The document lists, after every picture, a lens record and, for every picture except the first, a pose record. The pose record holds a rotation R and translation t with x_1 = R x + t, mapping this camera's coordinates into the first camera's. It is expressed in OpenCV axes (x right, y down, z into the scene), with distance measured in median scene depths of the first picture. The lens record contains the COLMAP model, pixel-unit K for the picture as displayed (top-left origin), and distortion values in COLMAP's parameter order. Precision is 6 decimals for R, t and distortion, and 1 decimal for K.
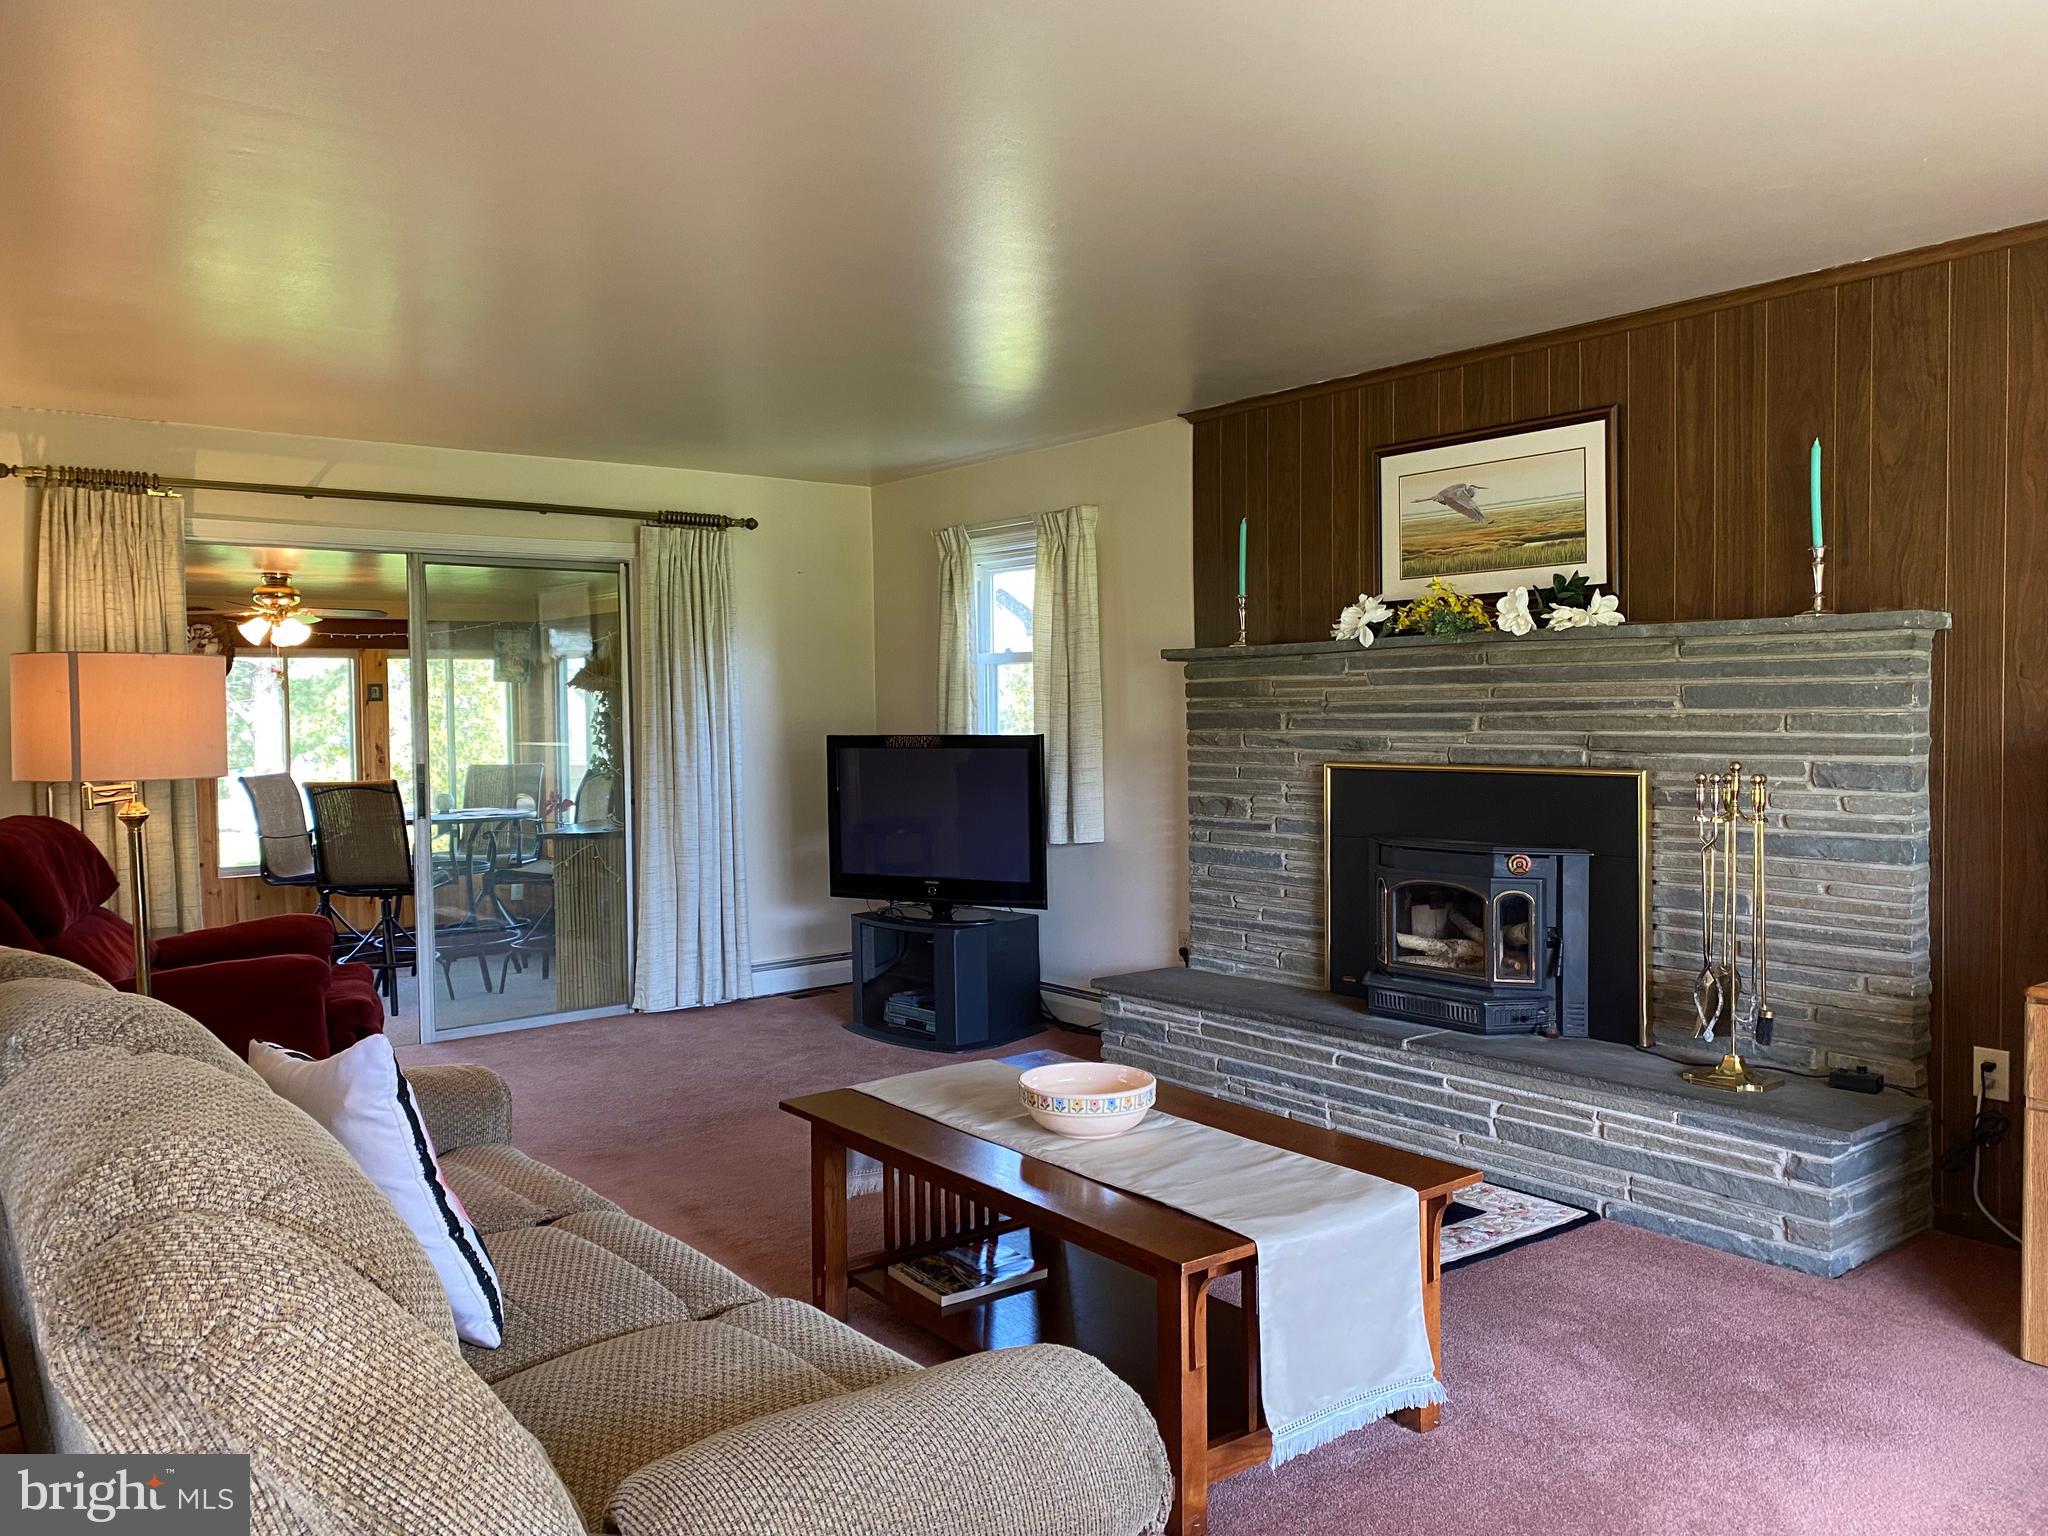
lens RADIAL K [[1556.1, 0, 1029.2], [0, 1556.1, 775.0], [0, 0, 1]] dist [0.099834, -0.127016]
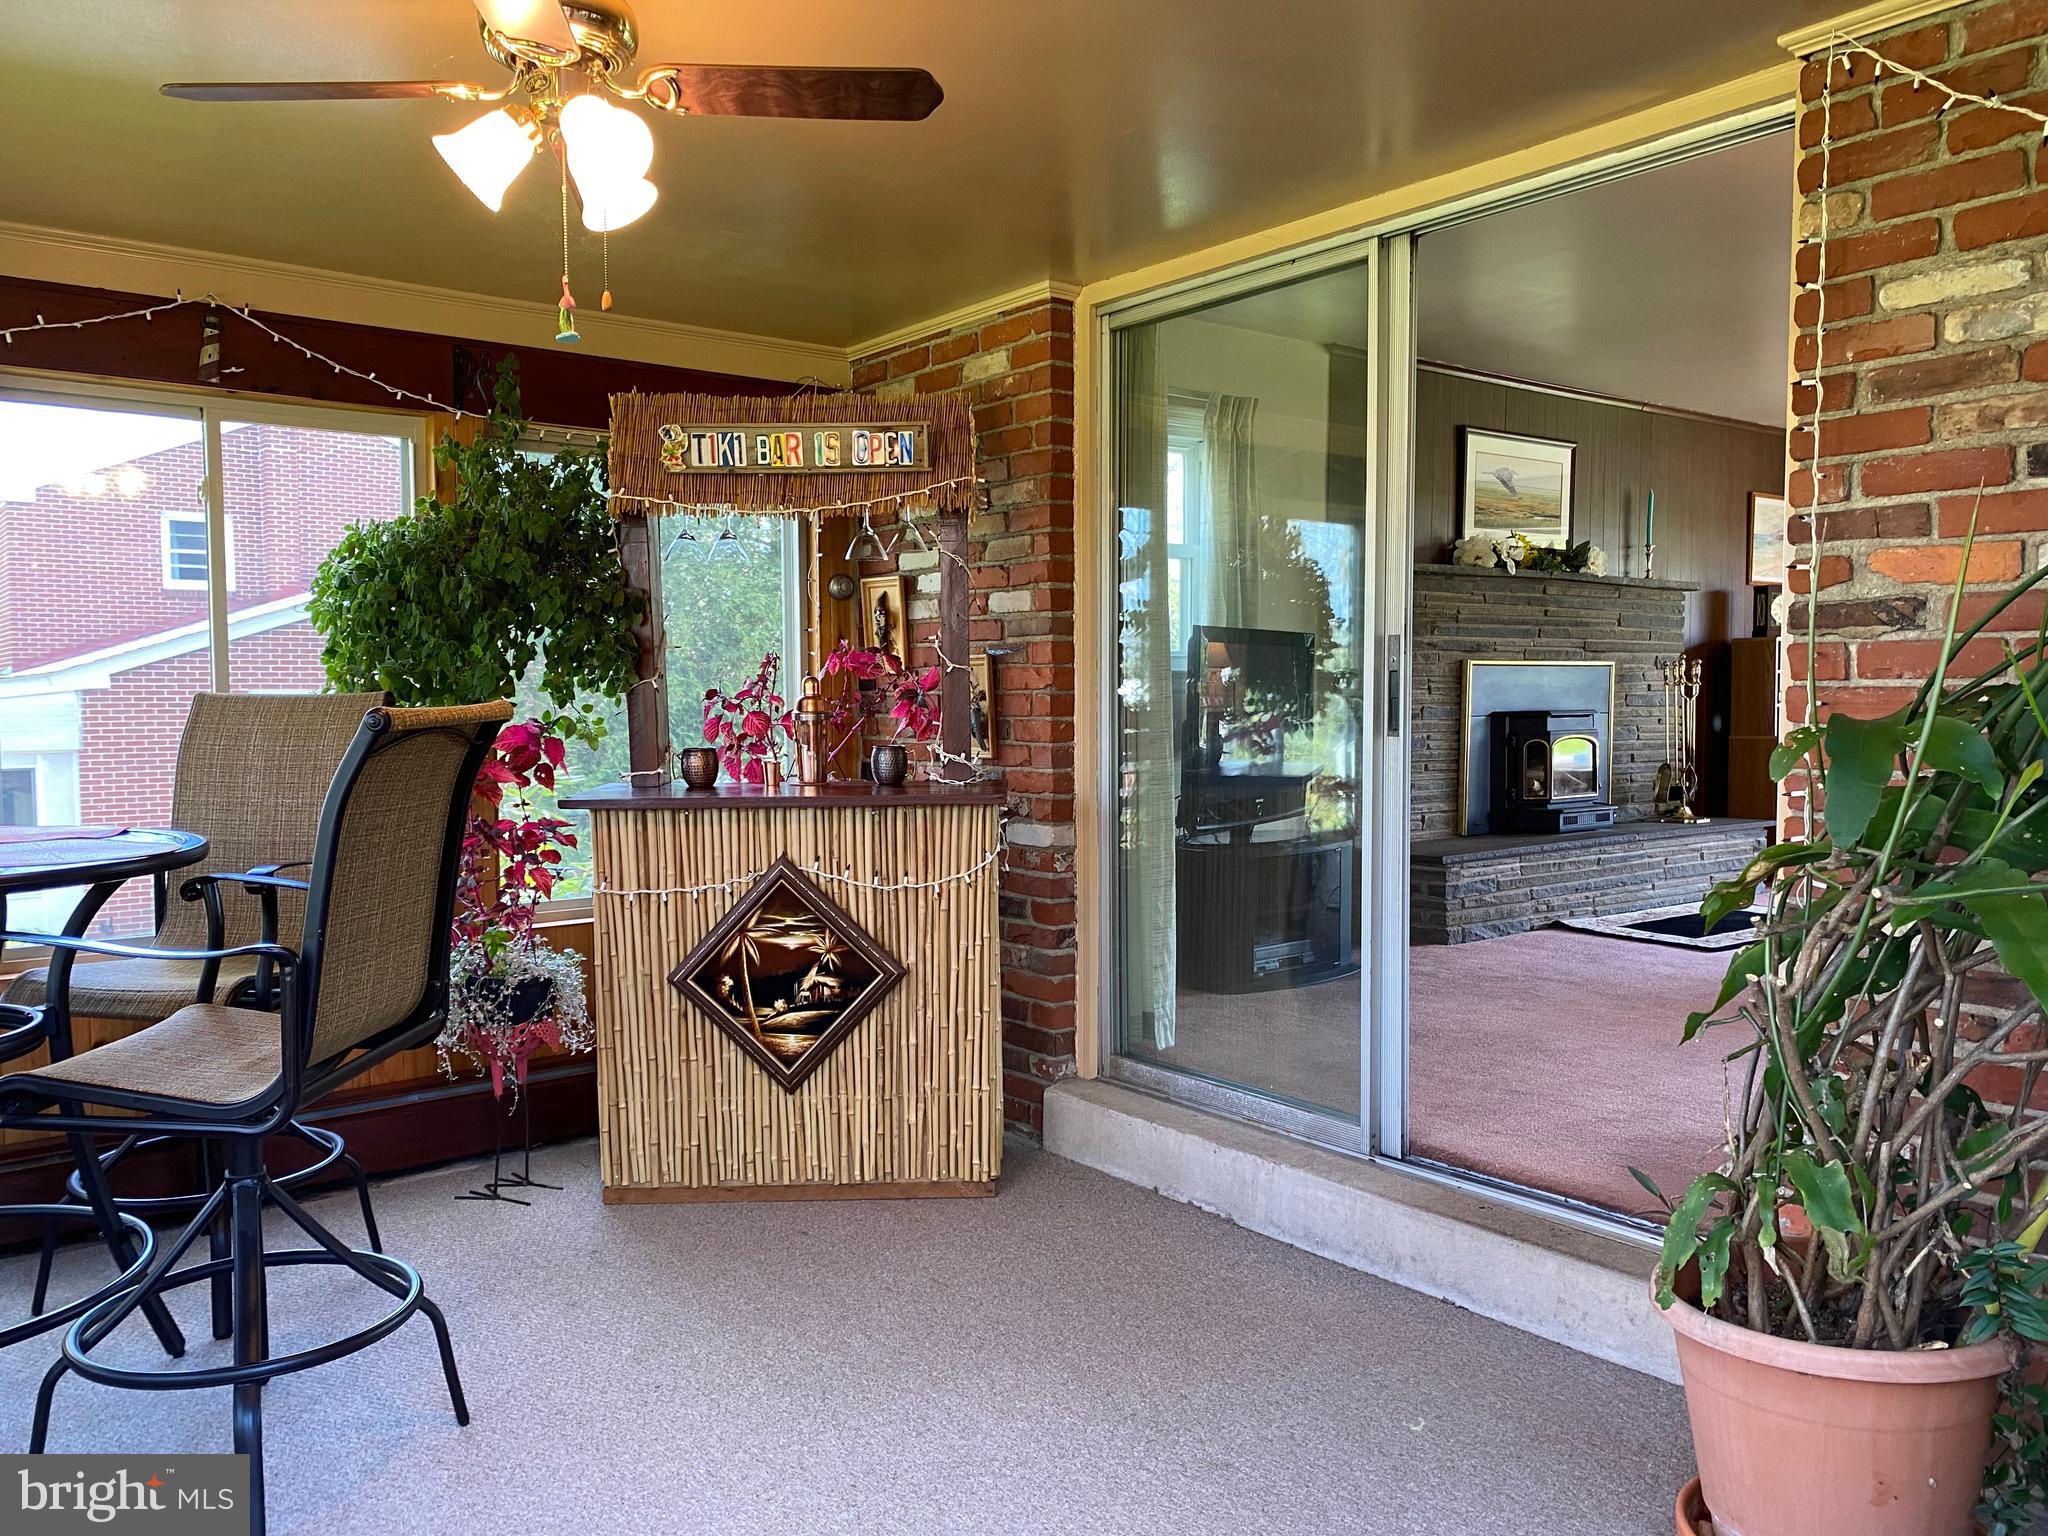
lens RADIAL K [[1567.3, 0, 1018.3], [0, 1567.3, 768.9], [0, 0, 1]] dist [0.135373, -0.318323]
pose [[0.033282, -0.039196, 0.998677, -1.167973], [0.045557, 0.998252, 0.037661, 0.015329], [-0.998407, 0.044244, 0.035009, 1.363155]]
